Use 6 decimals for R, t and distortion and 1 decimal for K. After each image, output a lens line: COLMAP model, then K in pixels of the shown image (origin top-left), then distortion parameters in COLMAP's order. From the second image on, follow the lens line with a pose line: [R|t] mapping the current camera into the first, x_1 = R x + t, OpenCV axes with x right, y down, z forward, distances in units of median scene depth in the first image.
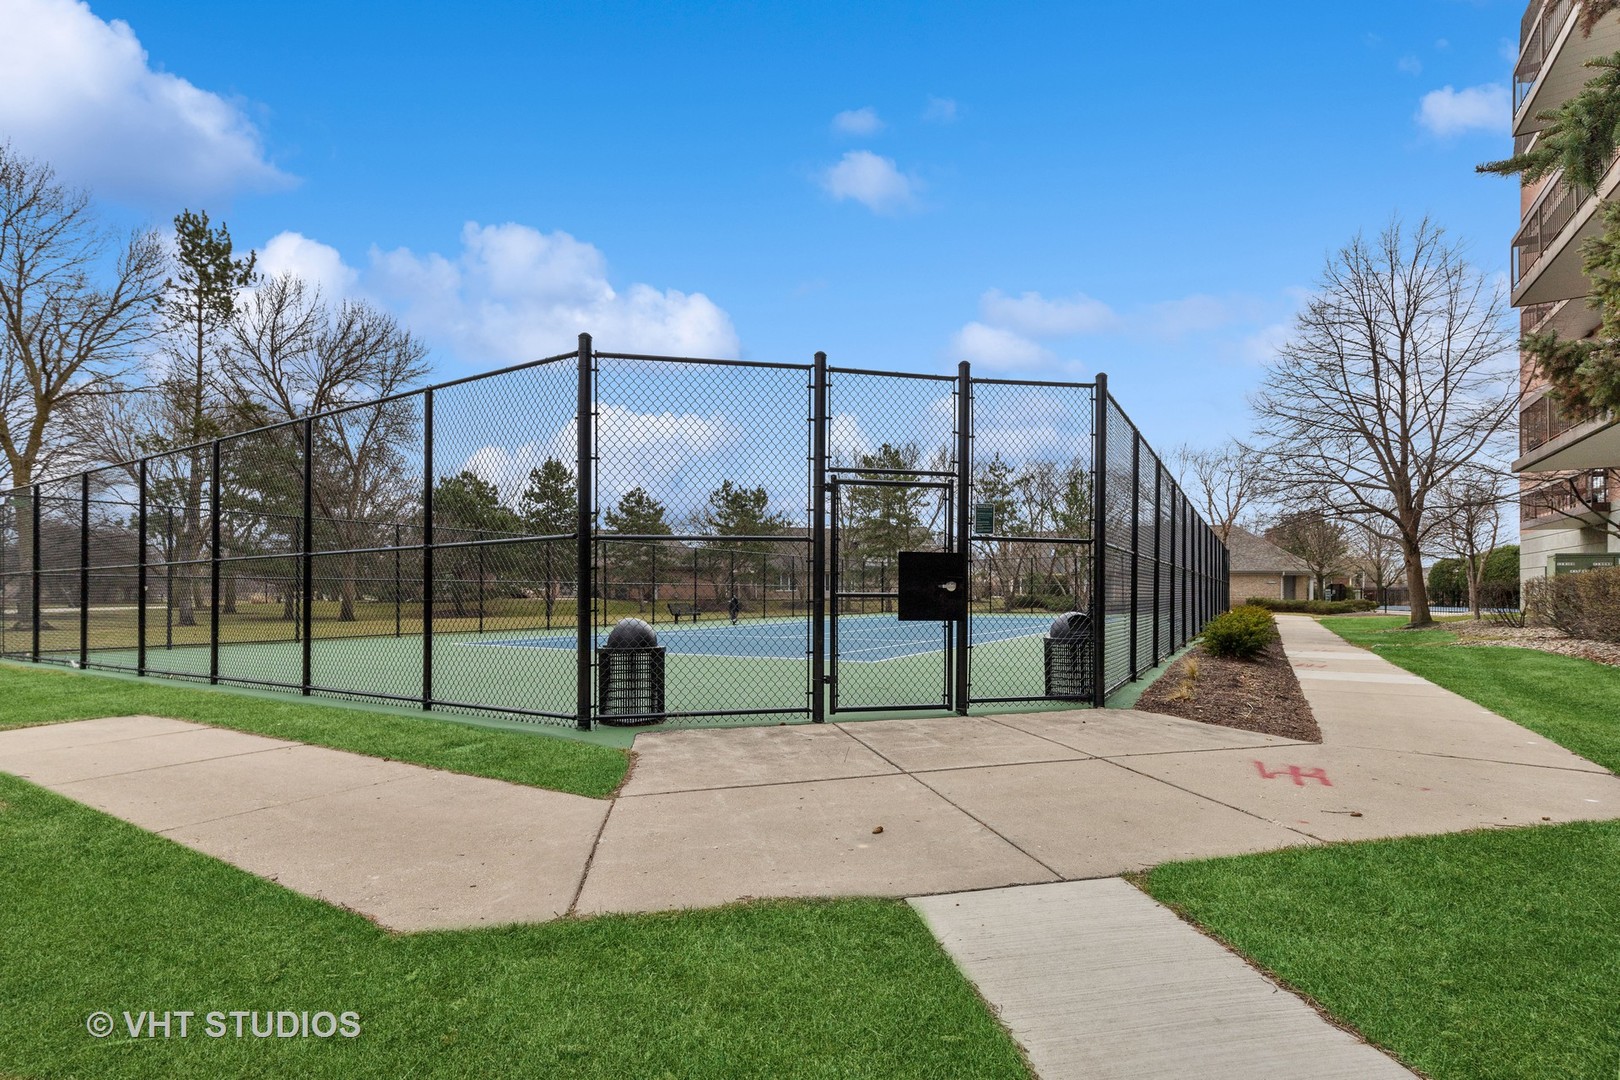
lens RADIAL K [[742.6, 0, 815.2], [0, 742.6, 593.2], [0, 0, 1]] dist [0.023291, -0.005042]
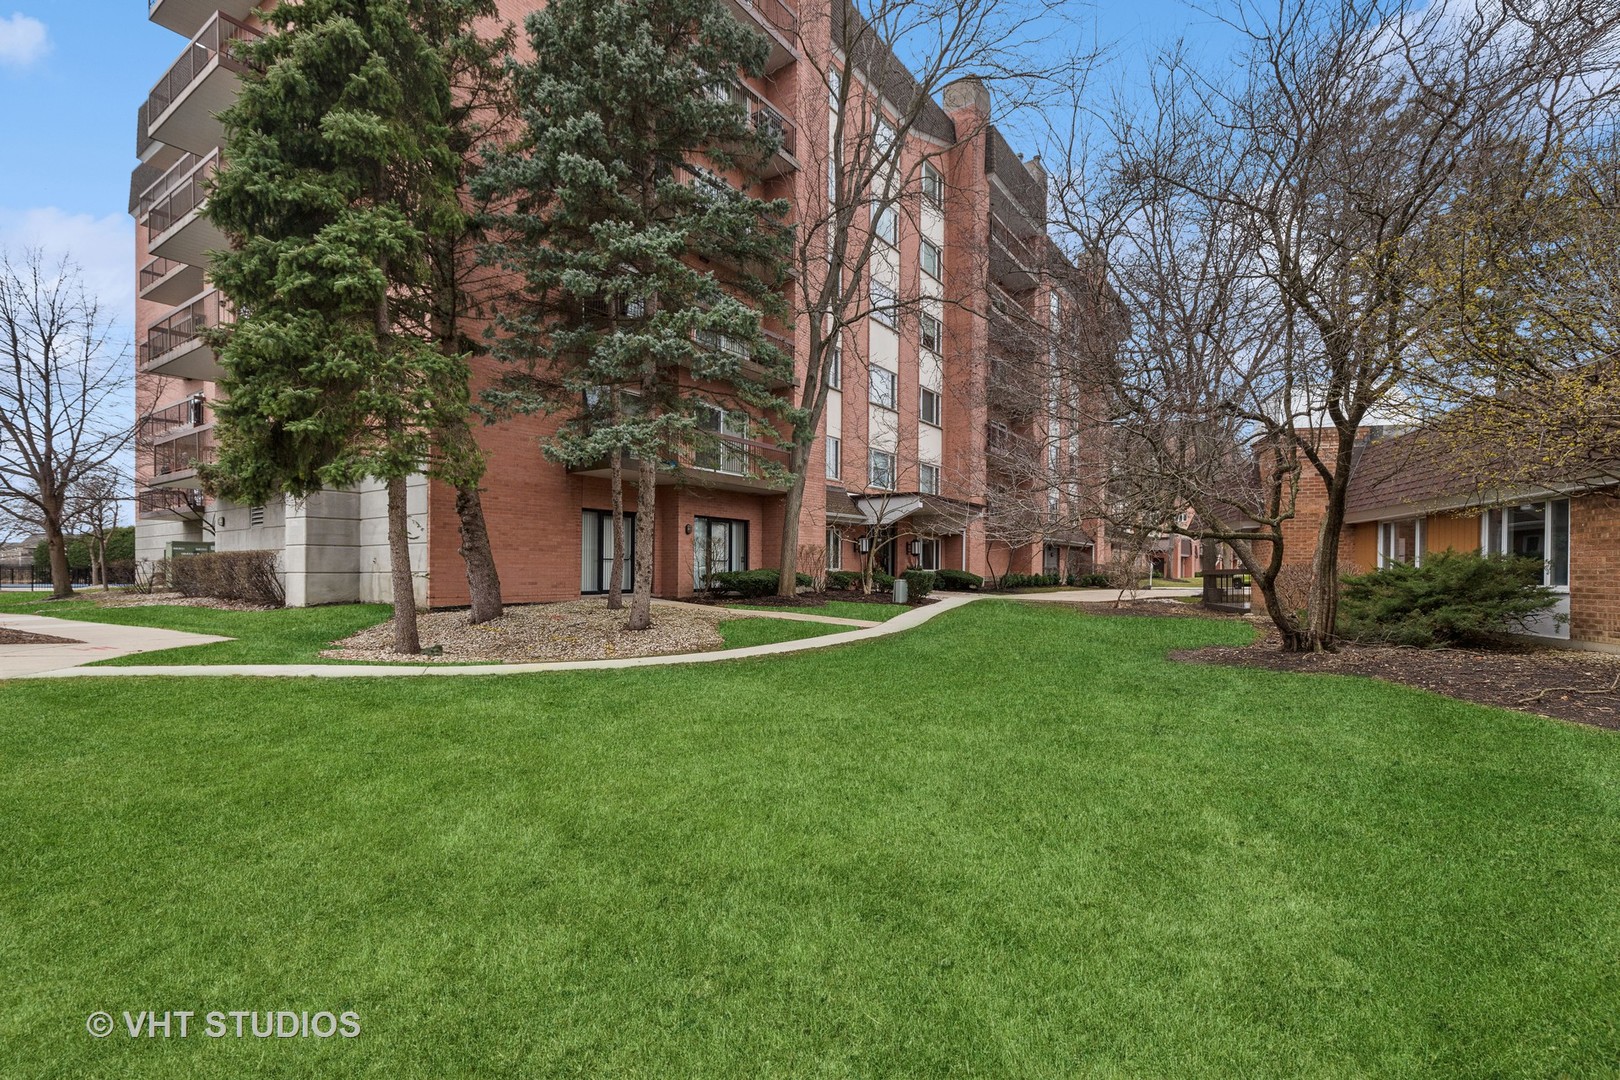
lens RADIAL K [[742.6, 0, 811.3], [0, 742.6, 556.9], [0, 0, 1]] dist [0.023291, -0.005042]
pose [[0.075344, 0.016612, 0.997019, -0.271447], [0.001659, 0.999858, -0.016785, 0.001525], [-0.997156, 0.002918, 0.075305, -0.243581]]
